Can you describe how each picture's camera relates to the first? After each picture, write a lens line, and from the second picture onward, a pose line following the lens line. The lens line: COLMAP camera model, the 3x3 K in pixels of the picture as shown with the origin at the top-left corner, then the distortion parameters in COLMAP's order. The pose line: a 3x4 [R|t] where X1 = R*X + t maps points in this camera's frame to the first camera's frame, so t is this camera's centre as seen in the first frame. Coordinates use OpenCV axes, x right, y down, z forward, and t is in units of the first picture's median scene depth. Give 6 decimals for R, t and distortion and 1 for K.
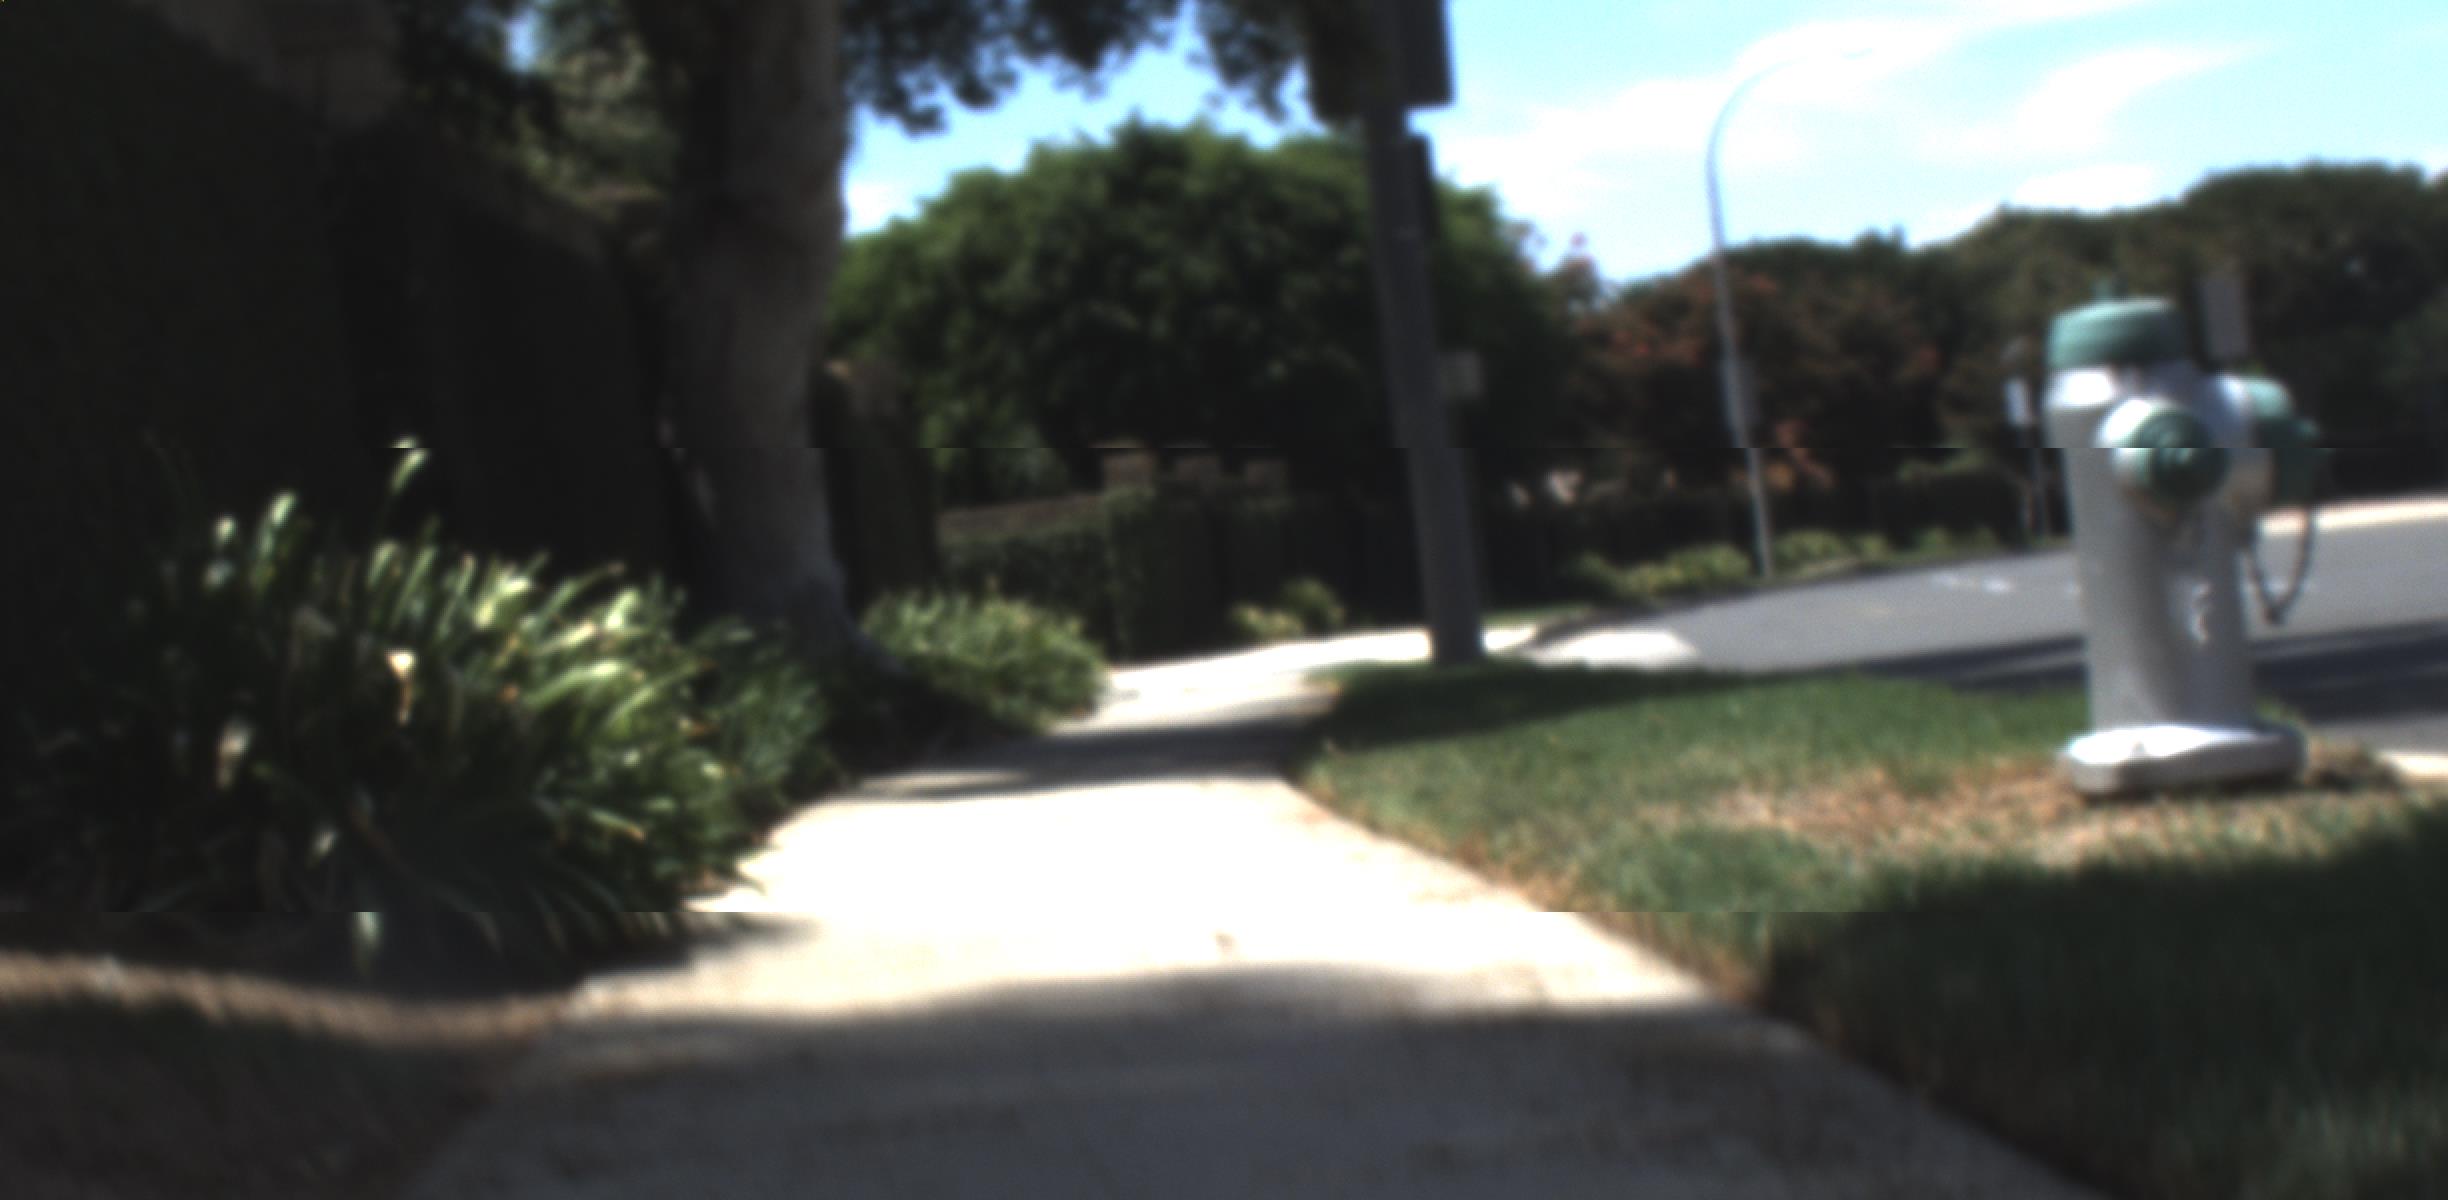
lens RADIAL K [[3899.5, 0, 1224.0], [0, 3899.5, 600.0], [0, 0, 1]] dist [-0.010039, 0.016967]
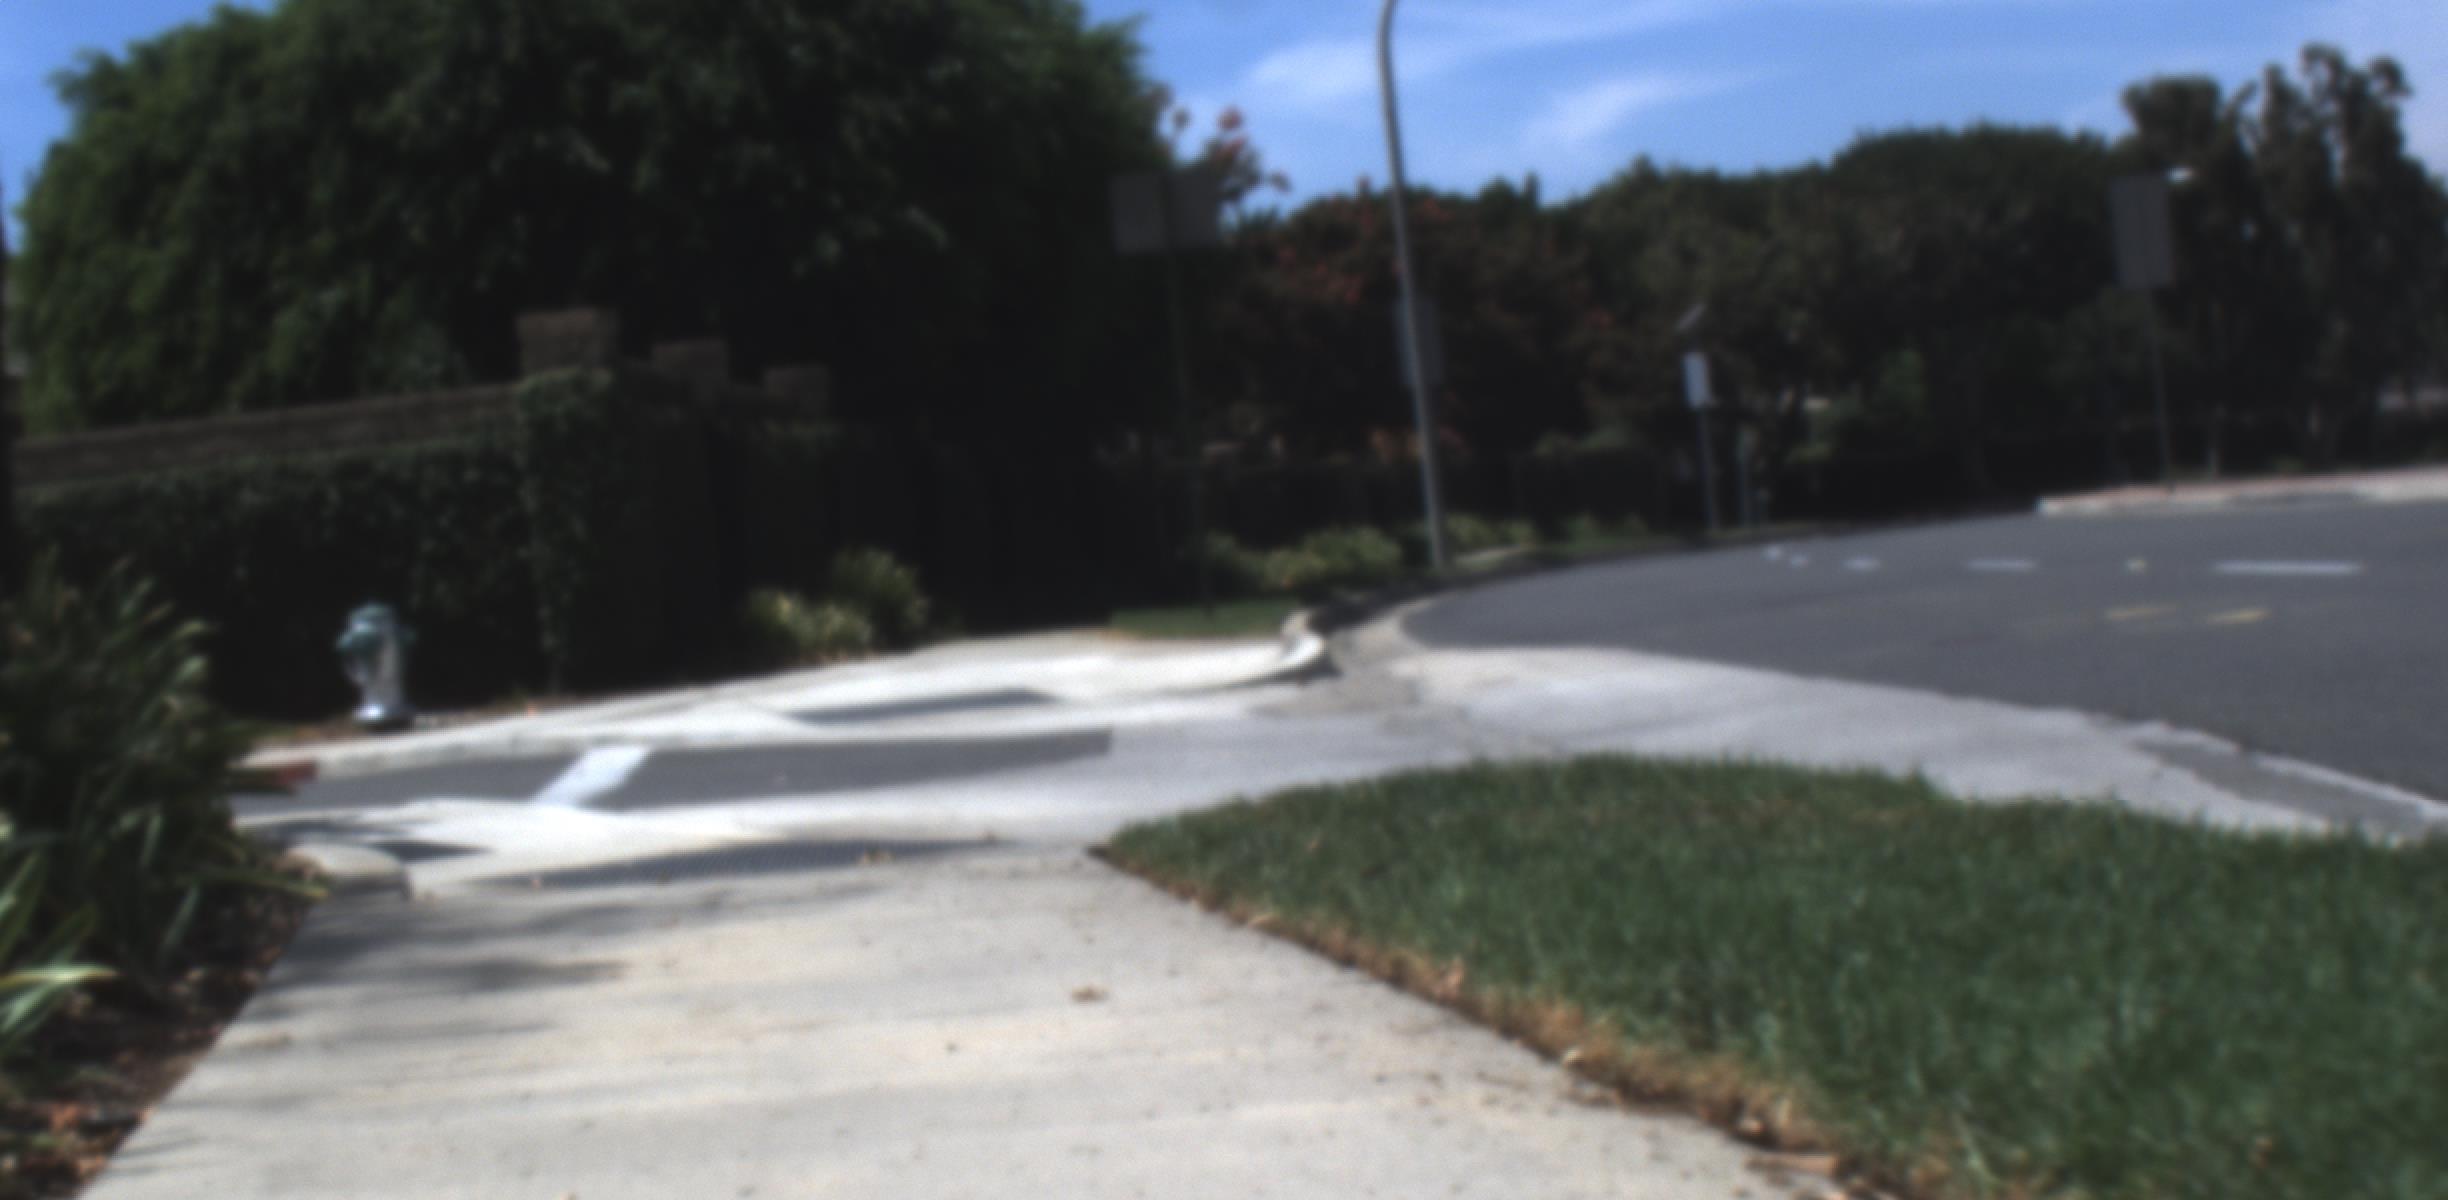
lens RADIAL K [[3899.5, 0, 1224.0], [0, 3899.5, 600.0], [0, 0, 1]] dist [-0.010039, 0.016967]
pose [[0.991063, 0.016430, 0.132381, -0.004506], [-0.016608, 0.999862, 0.000248, 0.001569], [-0.132359, -0.002444, 0.991199, 0.436796]]
